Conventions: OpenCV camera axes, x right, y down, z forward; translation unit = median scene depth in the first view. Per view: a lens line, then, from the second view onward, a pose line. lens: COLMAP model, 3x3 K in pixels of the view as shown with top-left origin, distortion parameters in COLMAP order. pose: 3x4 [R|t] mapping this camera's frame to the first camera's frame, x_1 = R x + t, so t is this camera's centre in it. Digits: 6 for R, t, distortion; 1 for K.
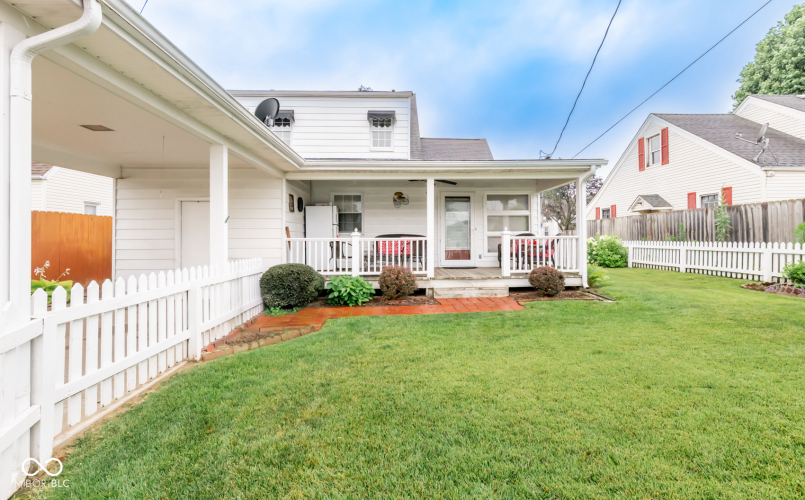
lens RADIAL K [[393.8, 0, 407.7], [0, 393.8, 233.2], [0, 0, 1]] dist [0.002675, 0.001883]
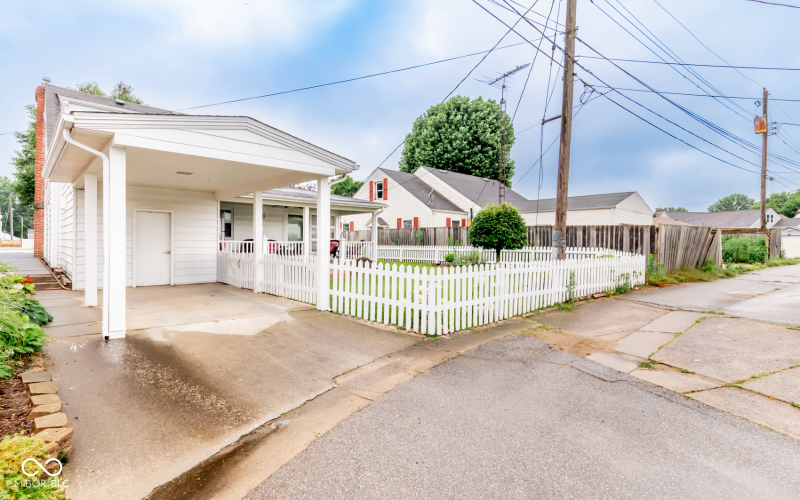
lens RADIAL K [[391.3, 0, 398.7], [0, 391.3, 246.4], [0, 0, 1]] dist [0.002675, 0.001883]
pose [[0.746207, 0.006053, 0.665687, -0.600066], [-0.017887, 0.999780, 0.010959, 0.004809], [-0.665474, -0.020085, 0.746151, -0.416859]]
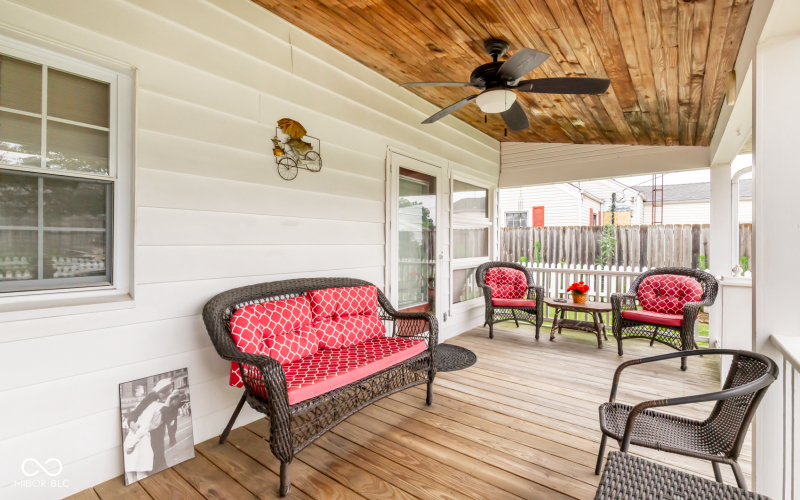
lens RADIAL K [[363.8, 0, 395.8], [0, 363.8, 240.1], [0, 0, 1]] dist [0.005109, -0.000903]
pose [[0.644285, 0.013930, 0.764658, -0.166826], [-0.018496, 0.999825, -0.002630, -0.025094], [-0.764562, -0.012449, 0.644430, 0.802574]]
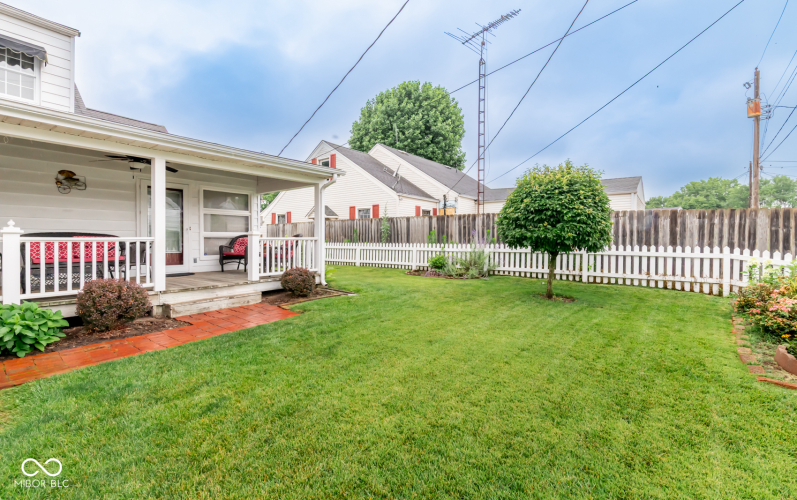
lens RADIAL K [[346.5, 0, 396.9], [0, 346.5, 244.0], [0, 0, 1]] dist [-0.000171, 0.000416]
pose [[0.631290, -0.002912, 0.775541, -0.129842], [-0.014925, 0.999762, 0.015902, 0.004485], [-0.775403, -0.021614, 0.631097, 0.181527]]
